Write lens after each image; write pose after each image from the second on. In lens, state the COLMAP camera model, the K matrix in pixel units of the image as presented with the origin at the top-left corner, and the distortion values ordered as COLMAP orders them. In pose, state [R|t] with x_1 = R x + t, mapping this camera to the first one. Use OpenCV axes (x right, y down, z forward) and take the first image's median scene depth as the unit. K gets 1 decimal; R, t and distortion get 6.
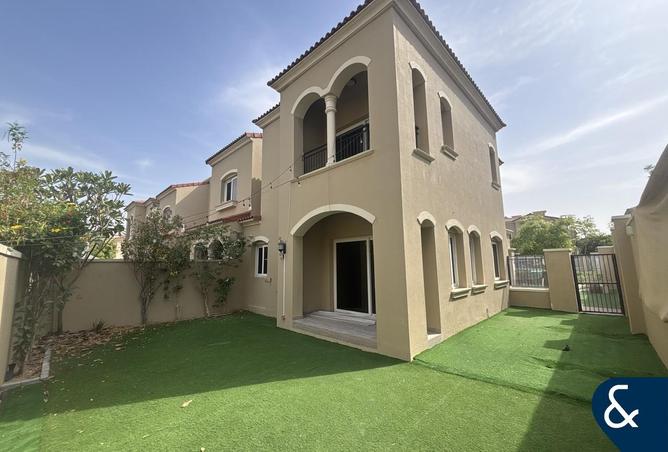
lens RADIAL K [[270.4, 0, 334.0], [0, 270.4, 226.0], [0, 0, 1]] dist [-0.000566, -0.000145]
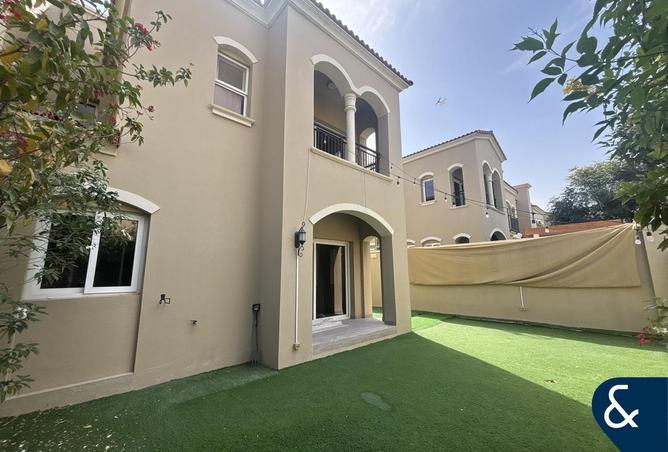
lens RADIAL K [[270.4, 0, 334.0], [0, 270.4, 226.0], [0, 0, 1]] dist [-0.000566, -0.000145]
pose [[0.043790, 0.187950, 0.981202, -0.861762], [-0.128115, 0.975091, -0.181062, 0.163580], [-0.990792, -0.117778, 0.066778, 0.901533]]
